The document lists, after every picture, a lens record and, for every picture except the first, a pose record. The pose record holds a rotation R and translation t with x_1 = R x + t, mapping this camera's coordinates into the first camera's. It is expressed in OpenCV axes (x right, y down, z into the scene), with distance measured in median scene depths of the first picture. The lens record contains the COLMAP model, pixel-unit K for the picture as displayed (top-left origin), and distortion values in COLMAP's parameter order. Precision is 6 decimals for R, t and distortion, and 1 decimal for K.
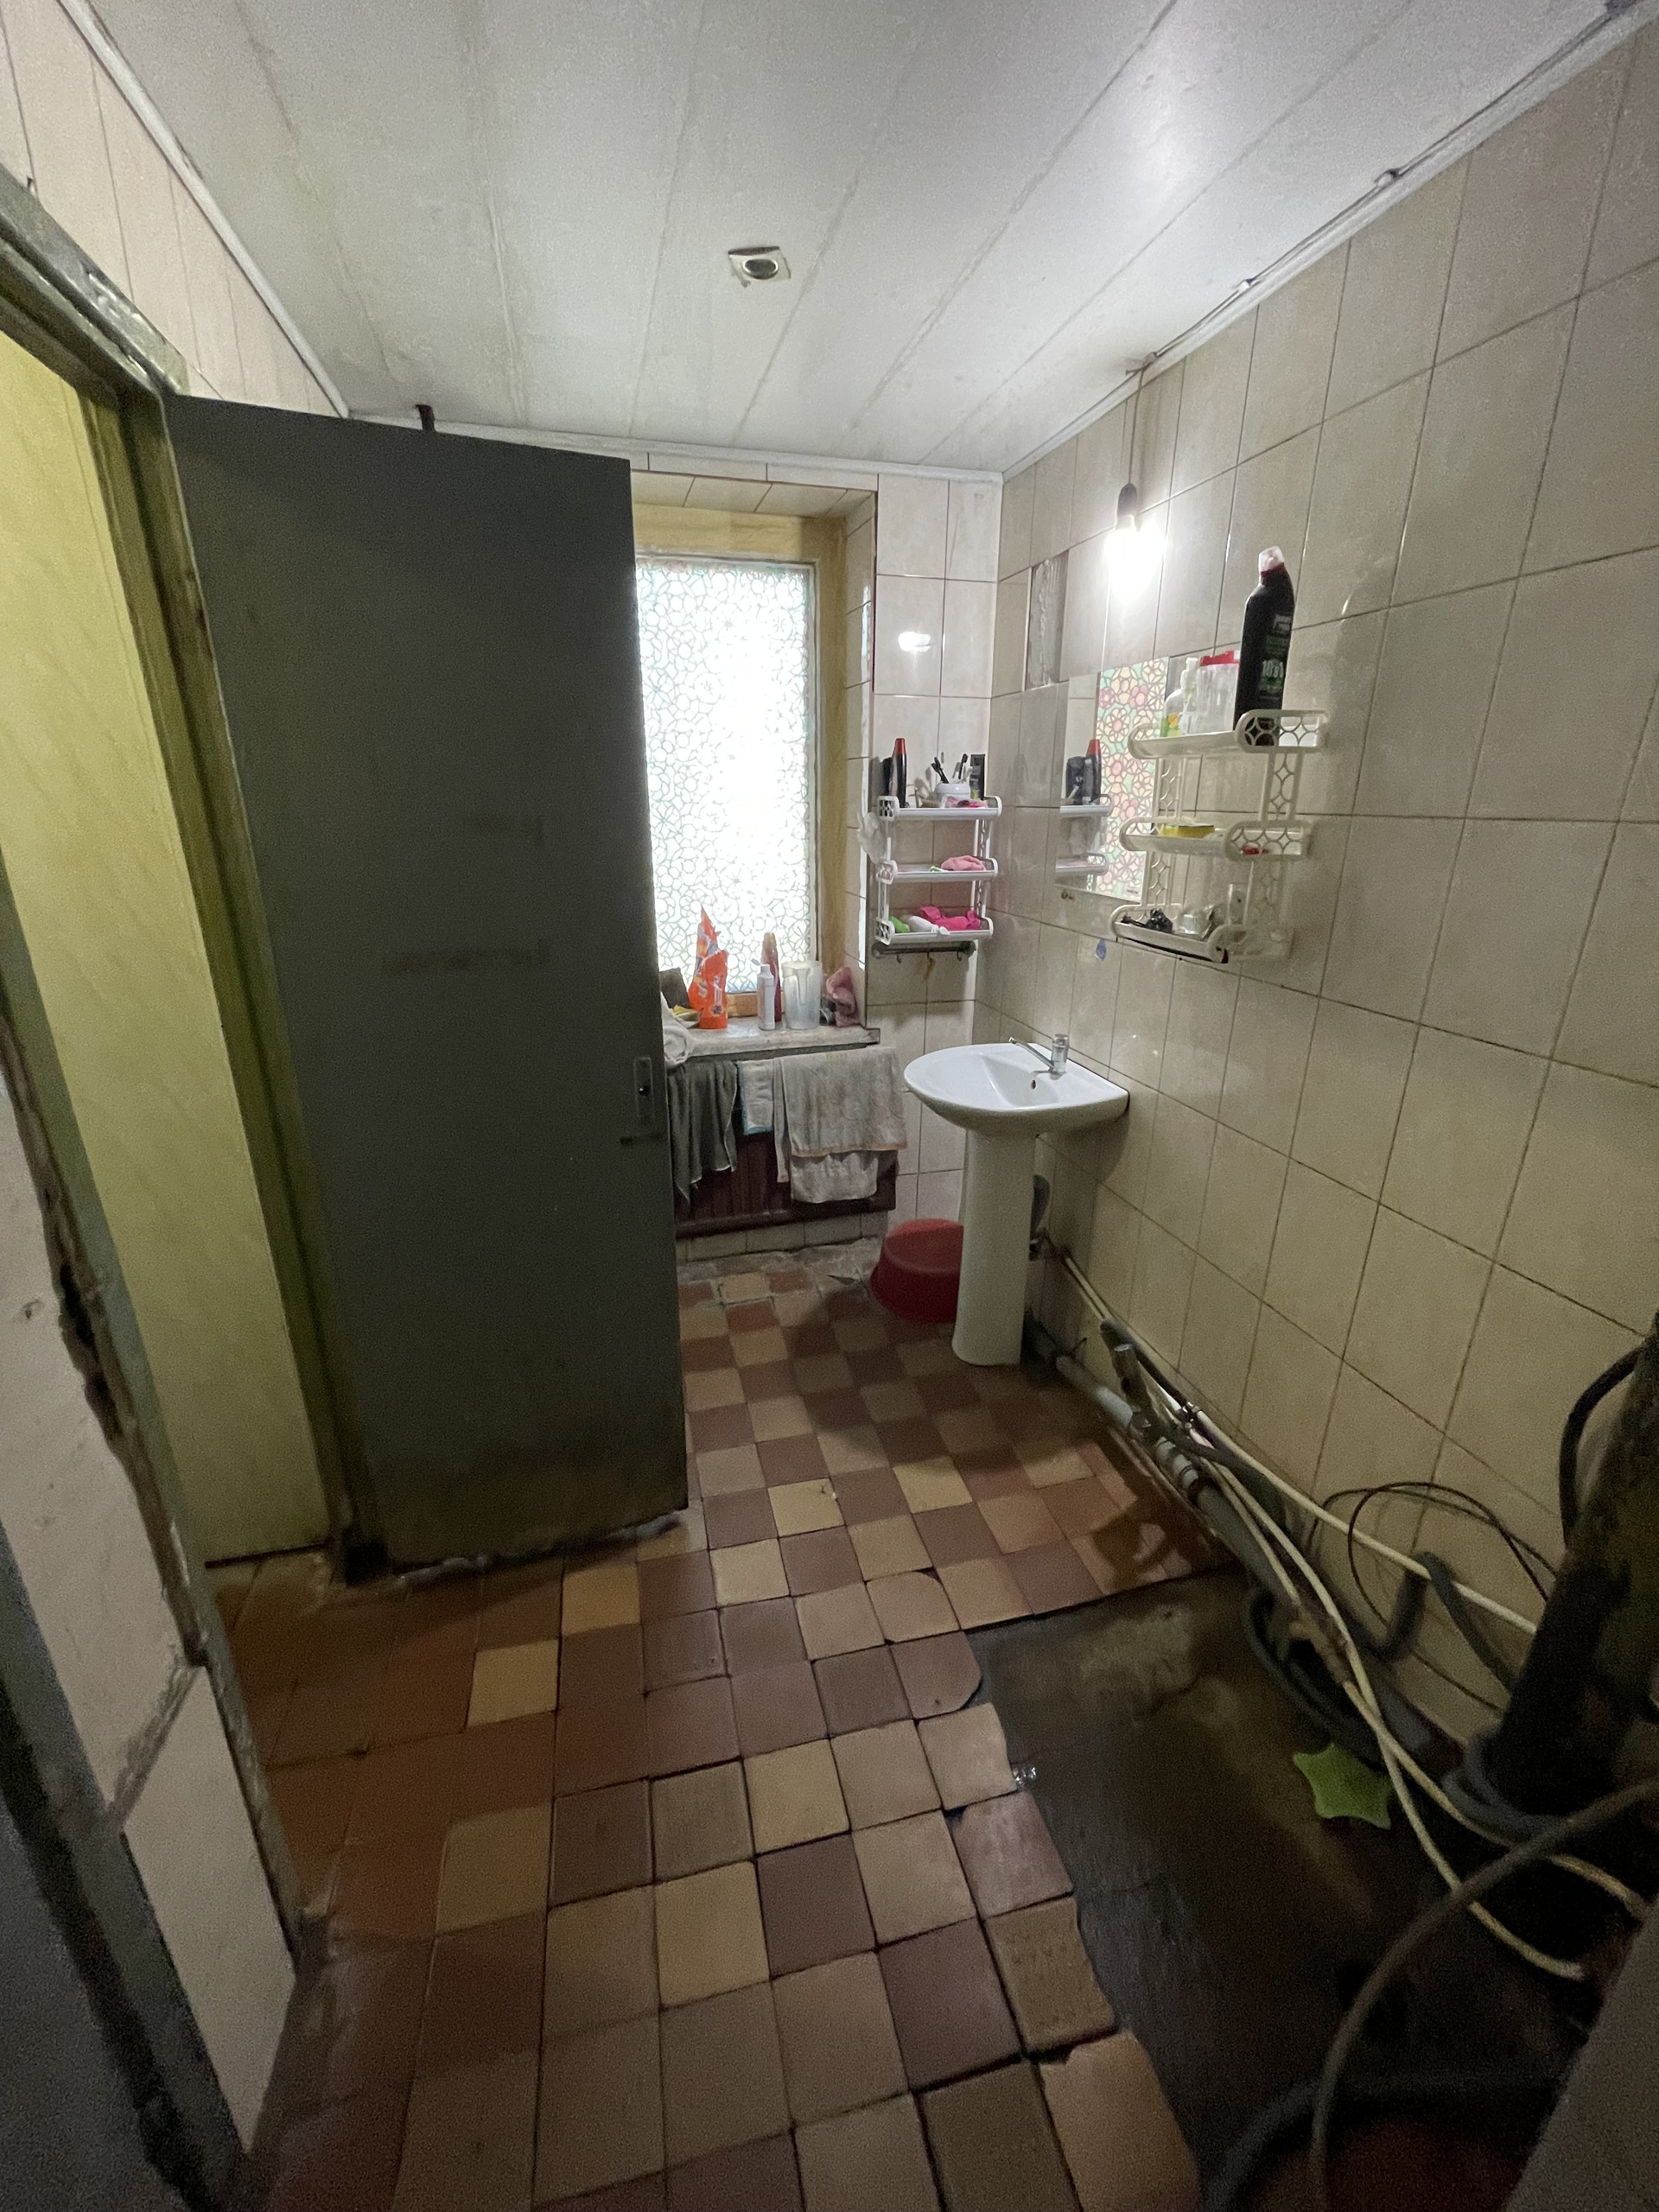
lens RADIAL K [[893.4, 0, 830.3], [0, 893.4, 1111.2], [0, 0, 1]] dist [-0.005134, -0.000132]
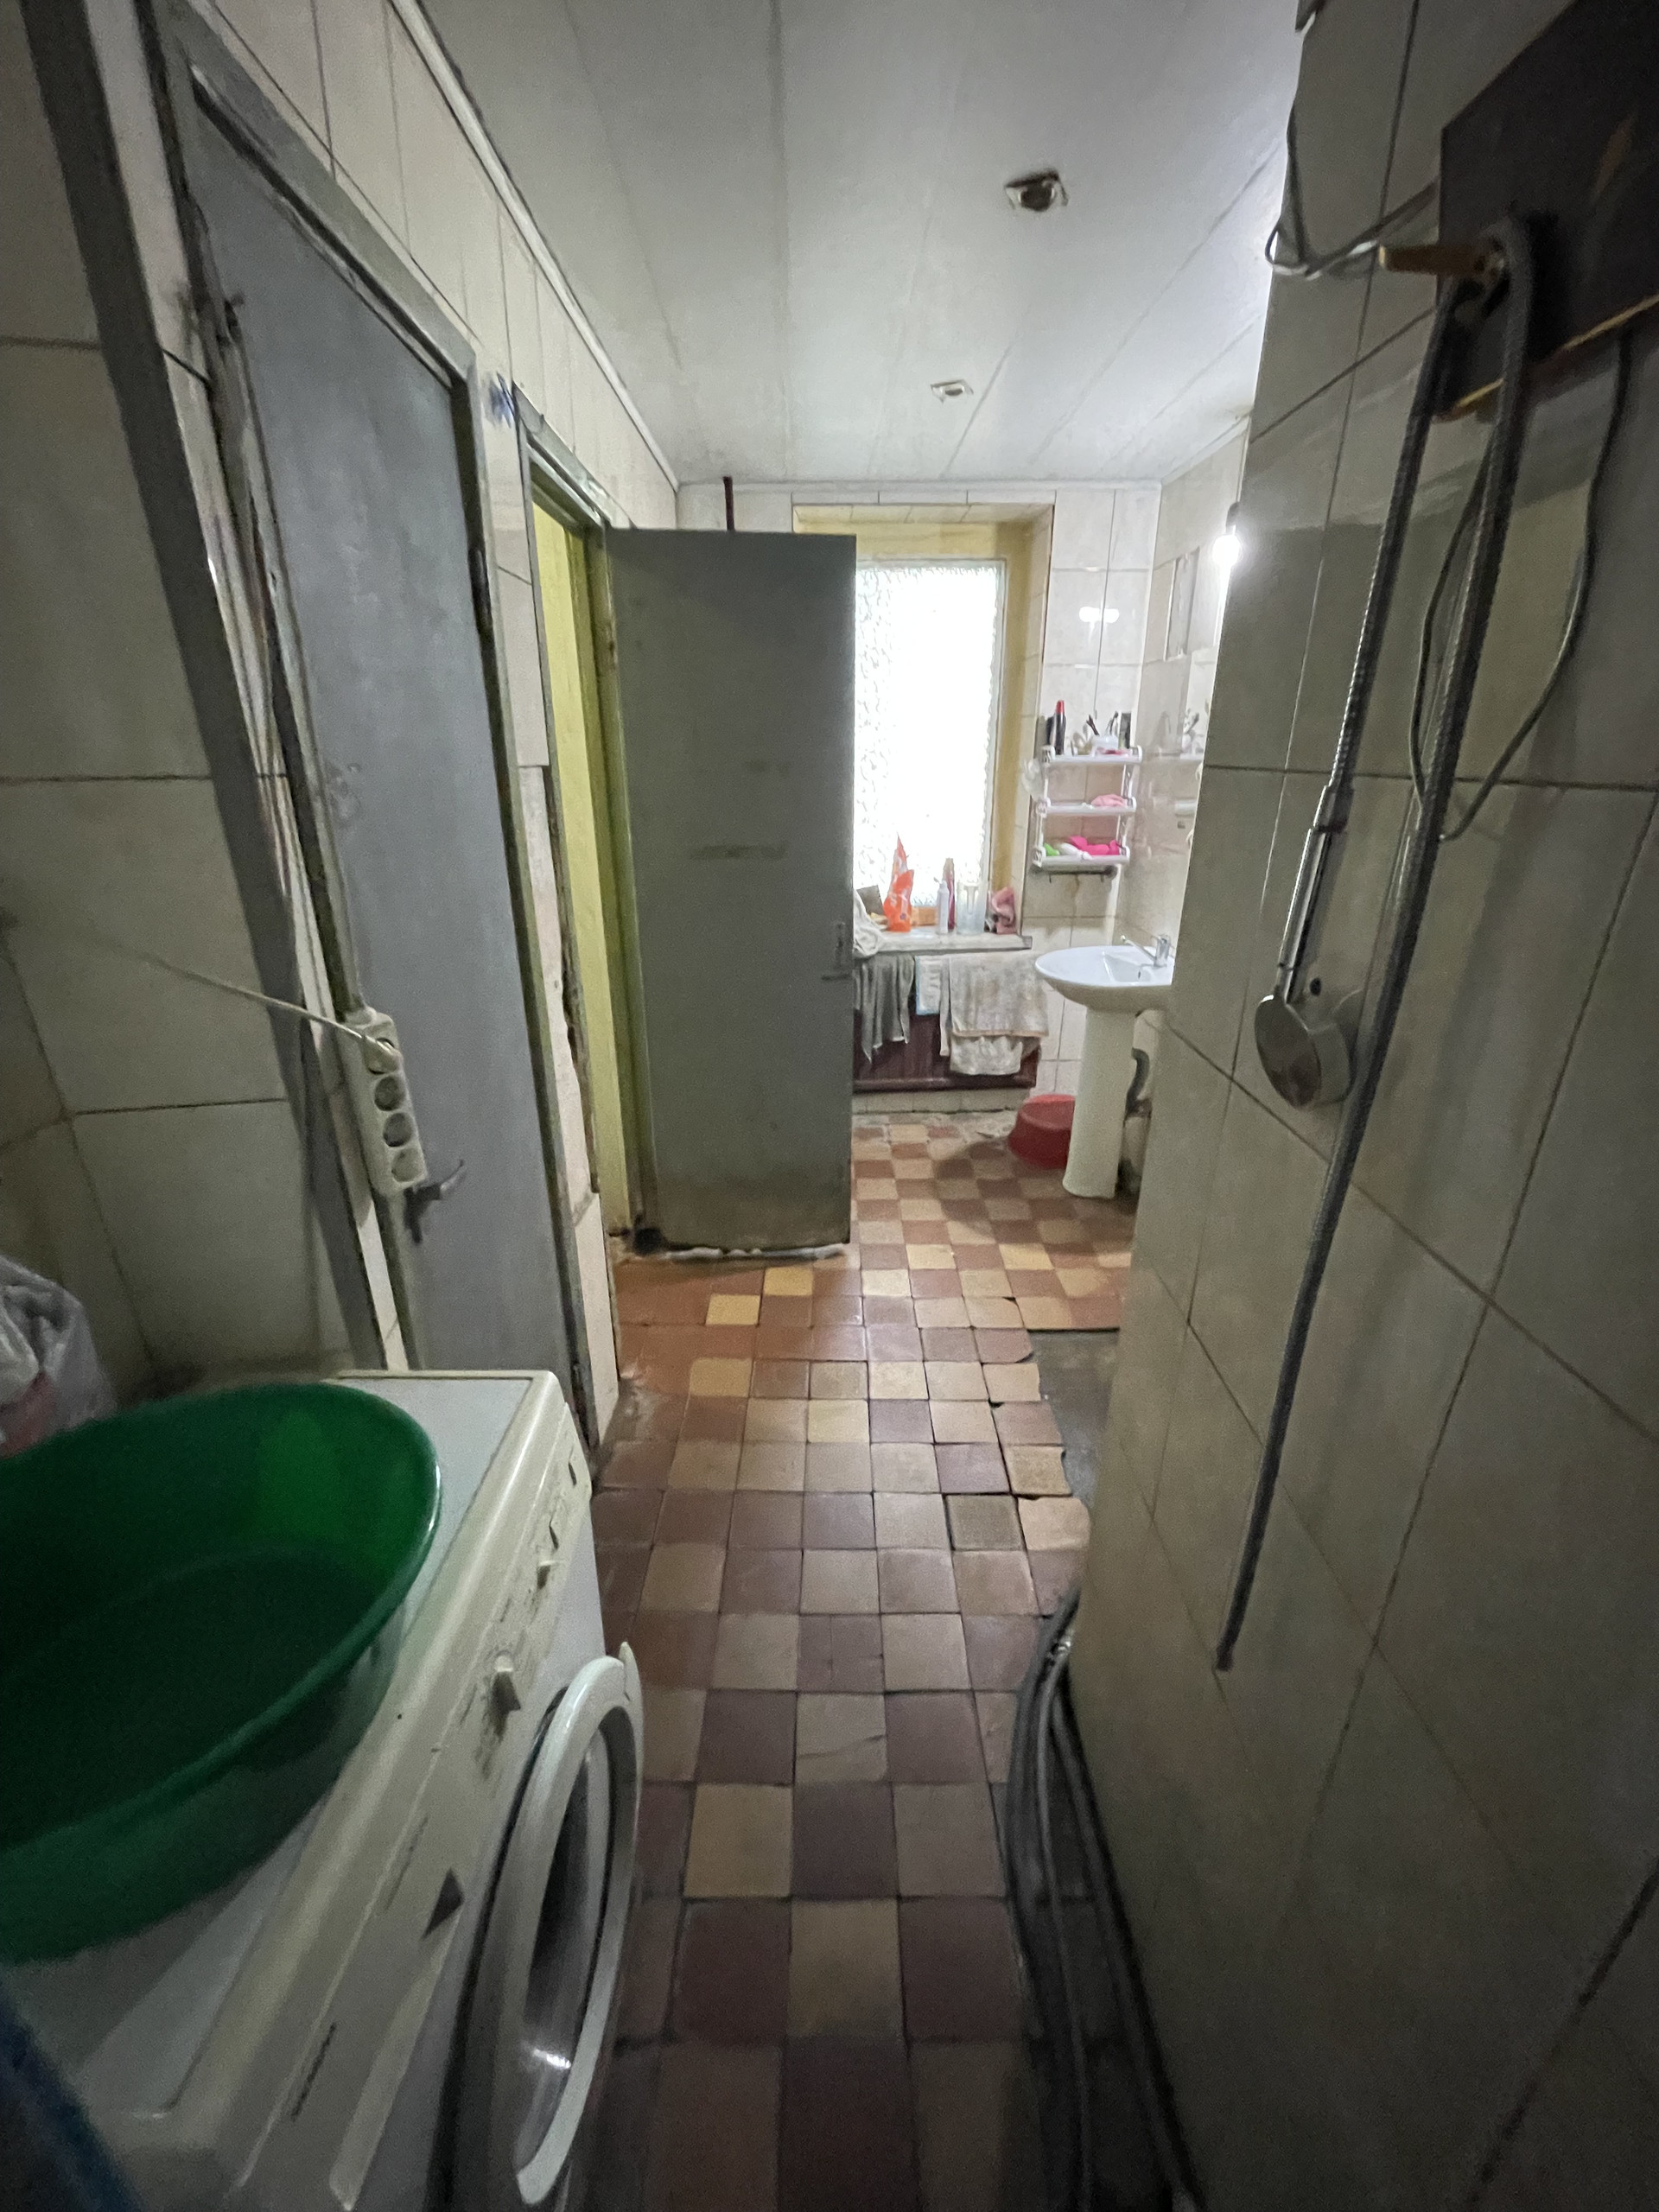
lens RADIAL K [[893.4, 0, 818.5], [0, 893.4, 1103.6], [0, 0, 1]] dist [-0.005134, -0.000132]
pose [[0.968419, 0.080978, -0.235810, 0.088567], [-0.071937, 0.996315, 0.046709, 0.114263], [0.238724, -0.028270, 0.970676, -0.316951]]
